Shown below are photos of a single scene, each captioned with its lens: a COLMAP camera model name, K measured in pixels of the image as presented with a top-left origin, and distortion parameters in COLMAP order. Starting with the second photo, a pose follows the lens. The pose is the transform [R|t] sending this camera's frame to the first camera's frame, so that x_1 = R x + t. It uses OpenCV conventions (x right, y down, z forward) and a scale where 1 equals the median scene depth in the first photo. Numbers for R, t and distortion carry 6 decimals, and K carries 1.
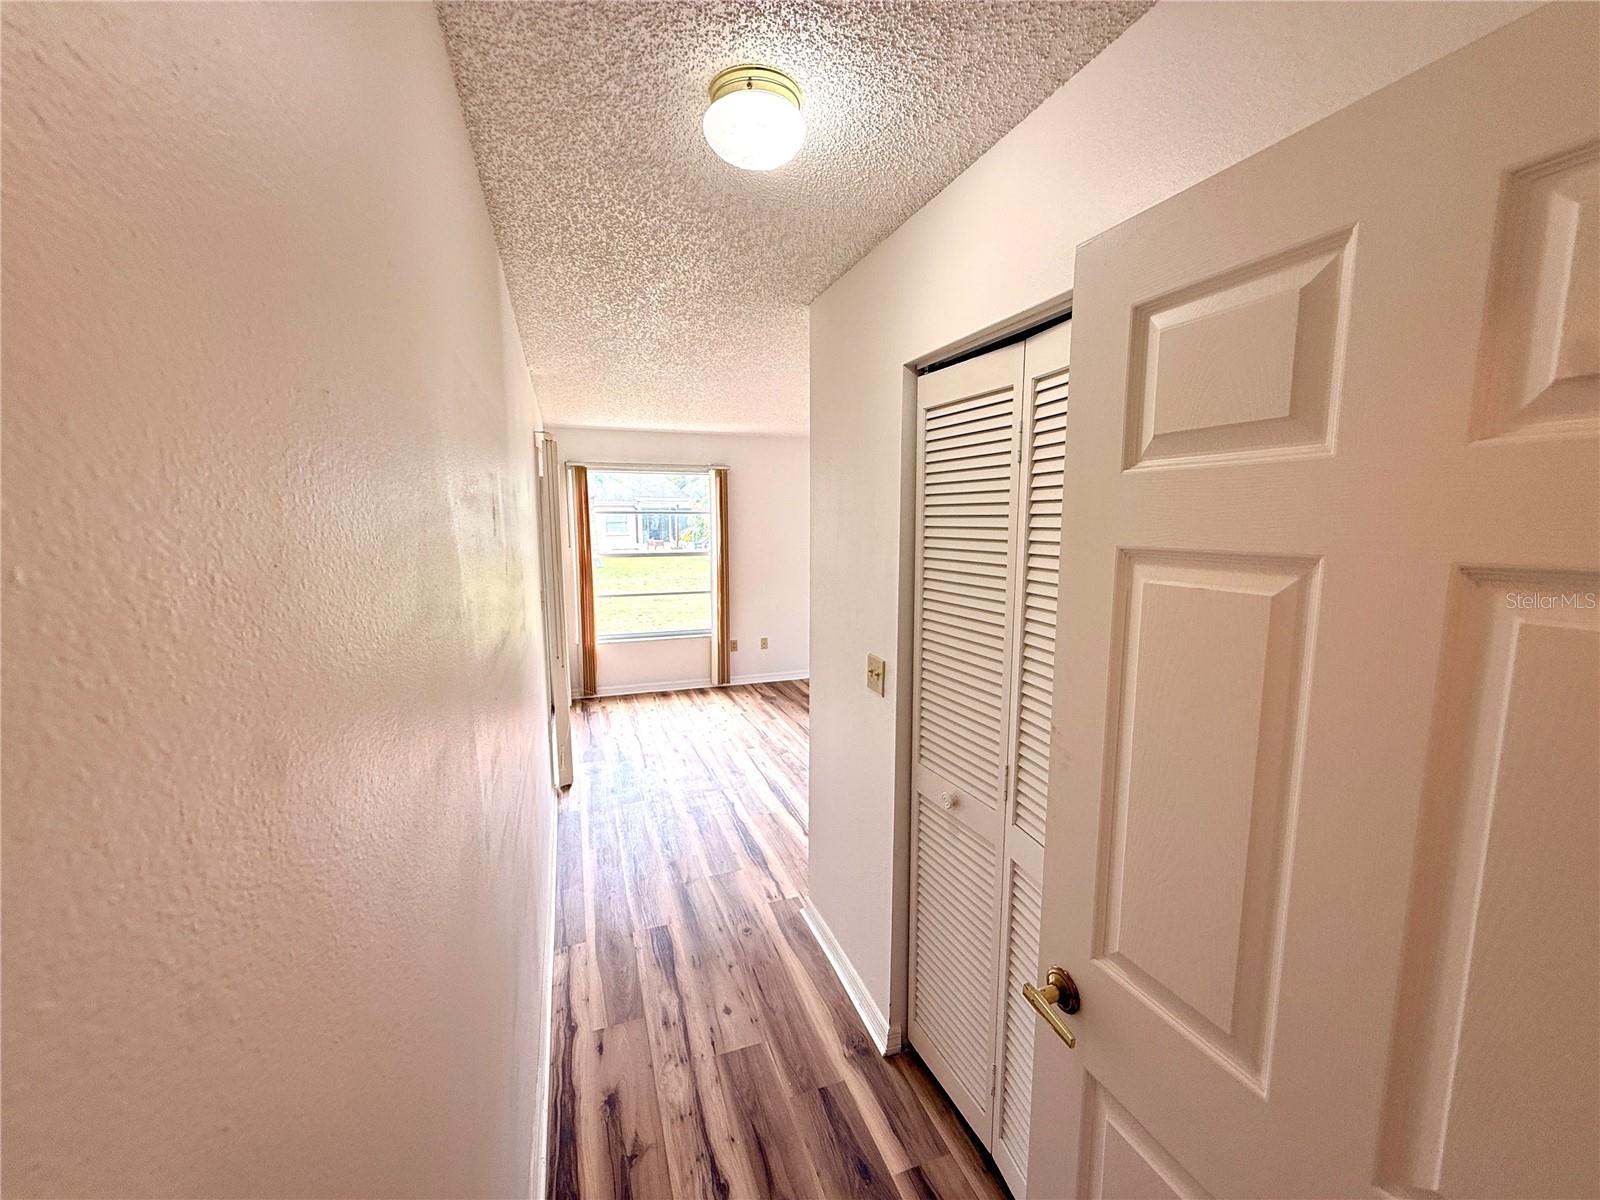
lens RADIAL K [[639.5, 0, 804.3], [0, 639.5, 605.2], [0, 0, 1]] dist [0.001665, 0.000085]
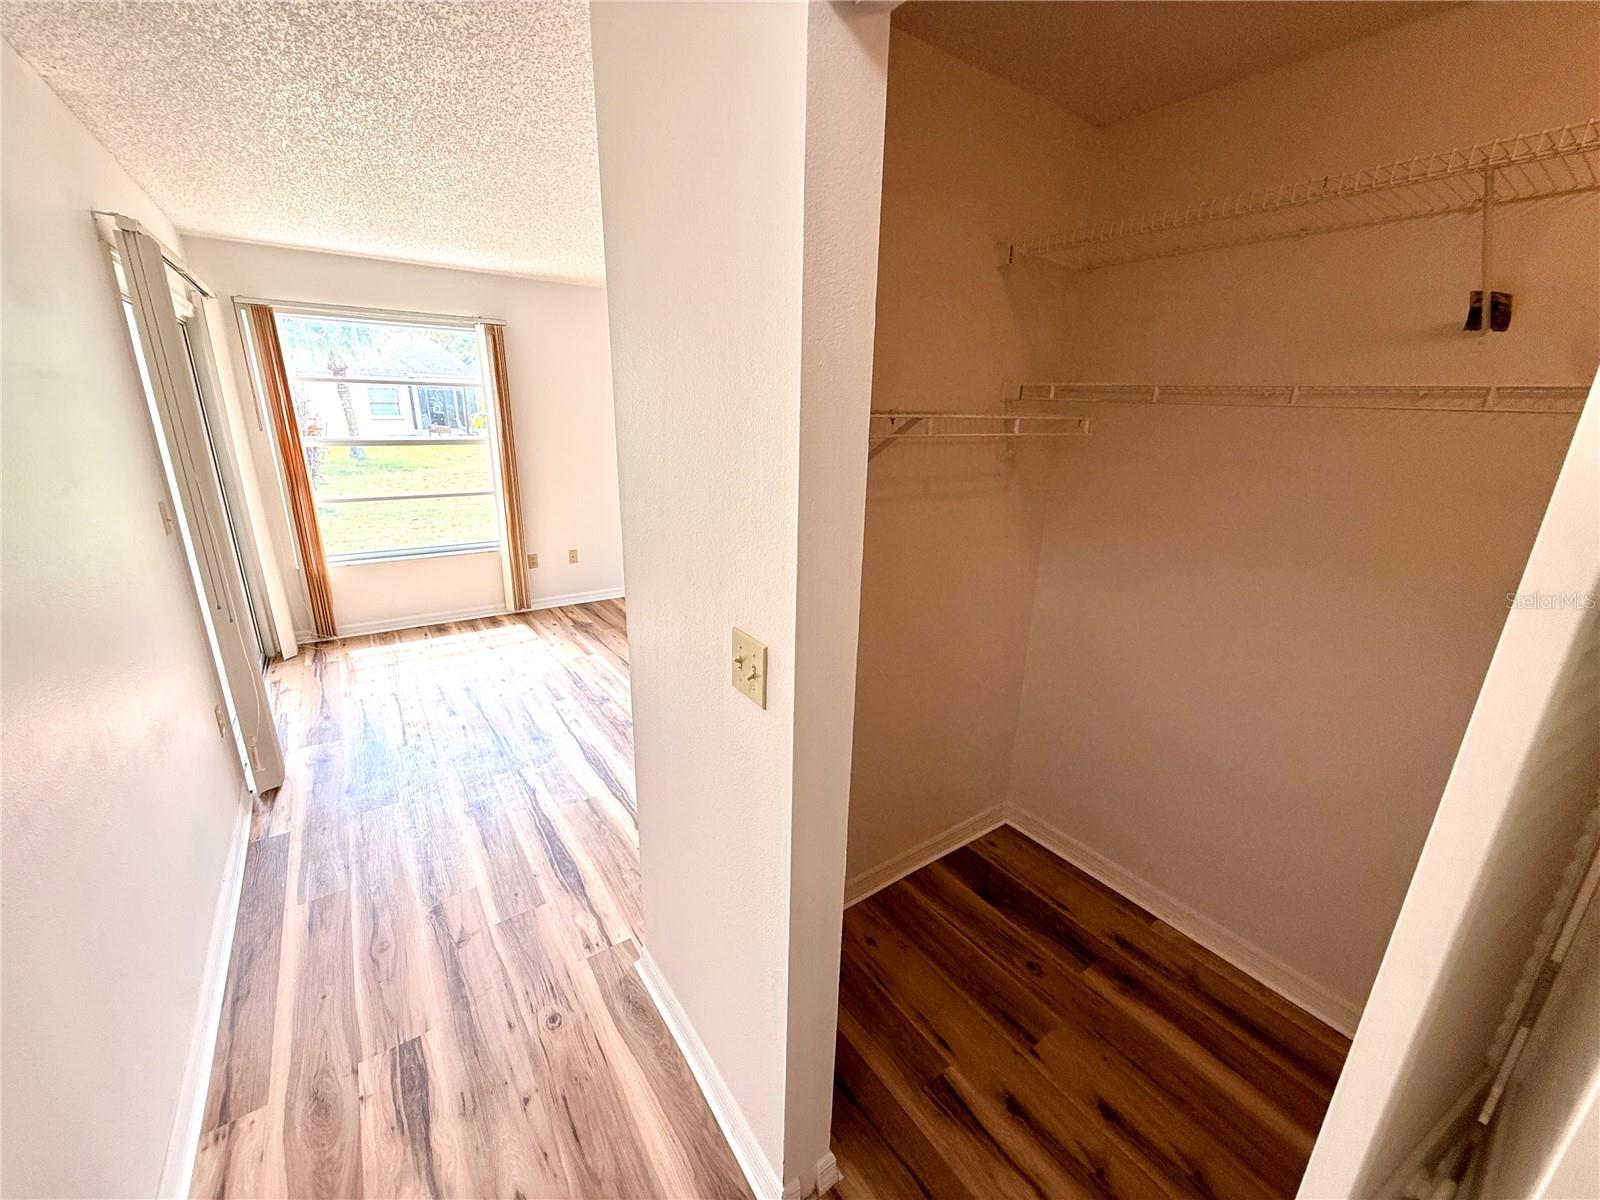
lens RADIAL K [[639.5, 0, 798.2], [0, 639.5, 601.7], [0, 0, 1]] dist [0.001665, 0.000085]
pose [[0.966030, -0.056022, 0.252286, 0.007994], [0.014717, 0.986562, 0.162723, -0.016529], [-0.258012, -0.153482, 0.953873, 0.217616]]
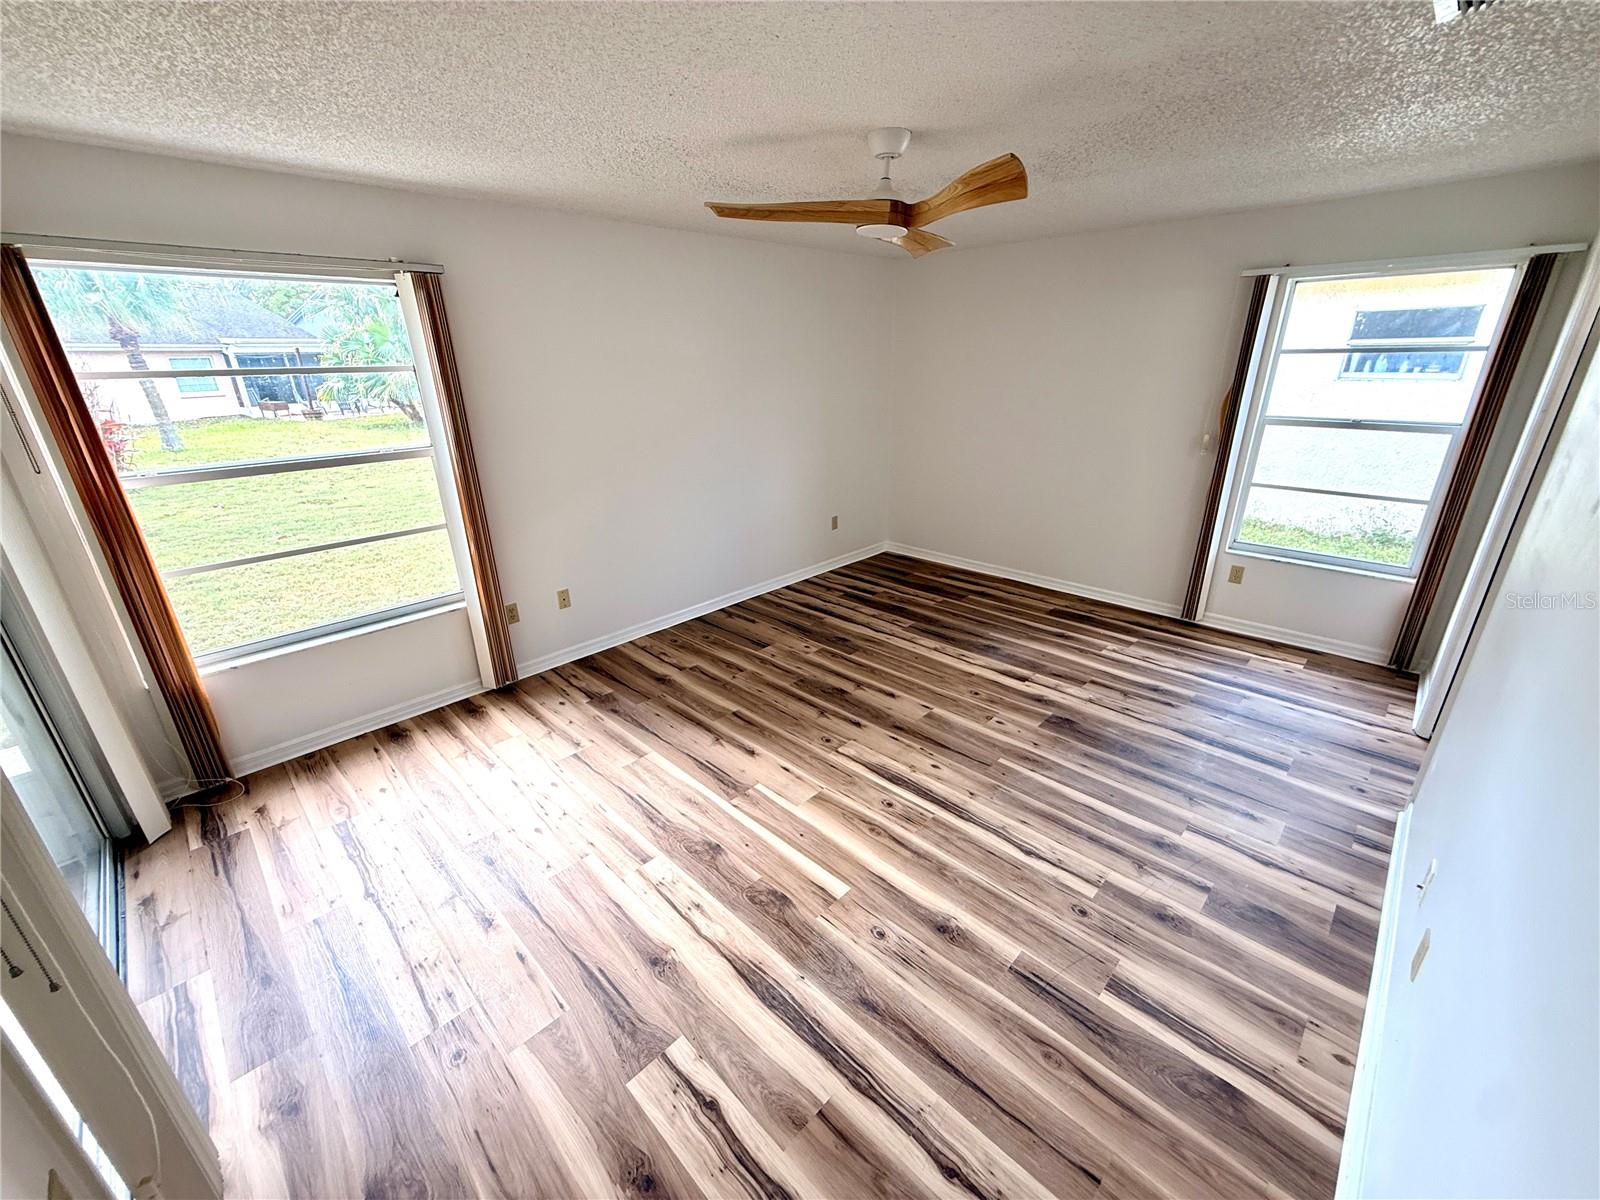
lens RADIAL K [[639.5, 0, 797.9], [0, 639.5, 601.2], [0, 0, 1]] dist [0.001665, 0.000085]
pose [[0.904067, -0.168982, 0.392567, -0.149110], [0.076492, 0.967662, 0.240374, -0.095273], [-0.420490, -0.187286, 0.887757, 0.574993]]
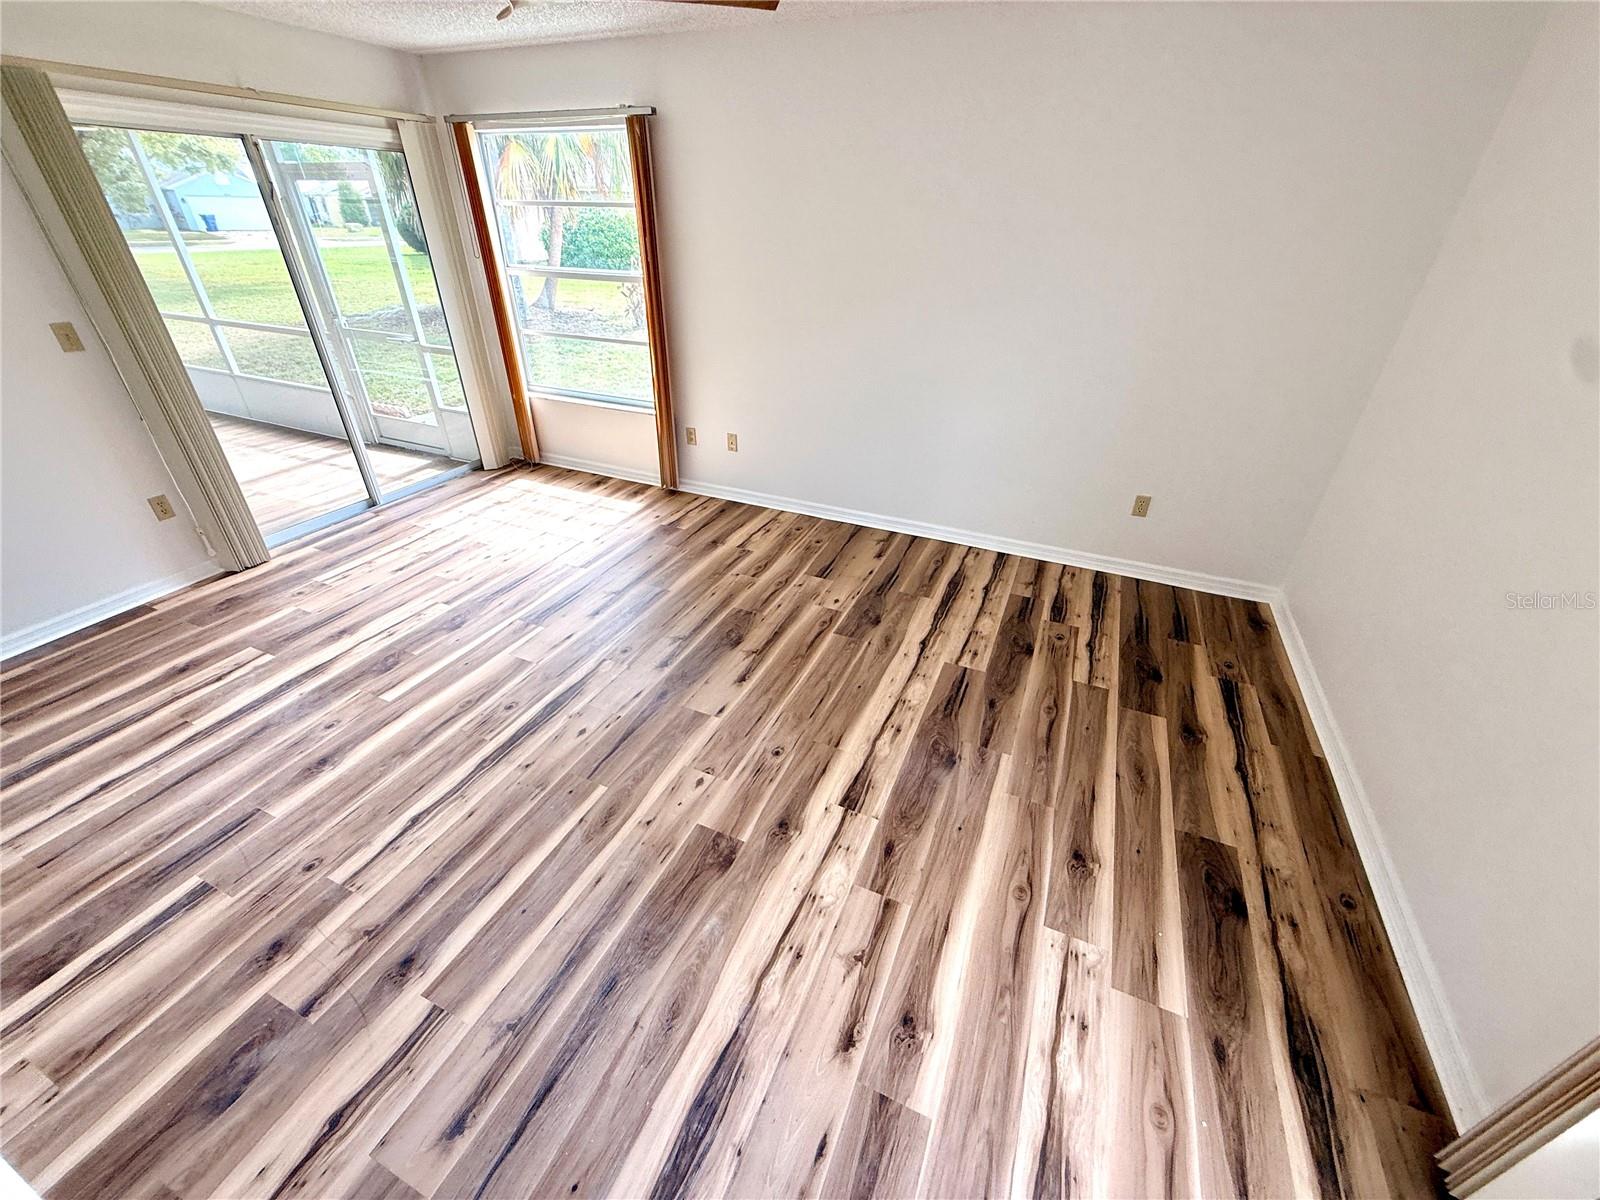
lens RADIAL K [[639.5, 0, 804.3], [0, 639.5, 603.7], [0, 0, 1]] dist [0.001665, 0.000085]
pose [[0.720700, 0.372345, -0.584766, 0.637552], [-0.108378, 0.893660, 0.435460, -0.124360], [0.684723, -0.250460, 0.684415, 0.849922]]
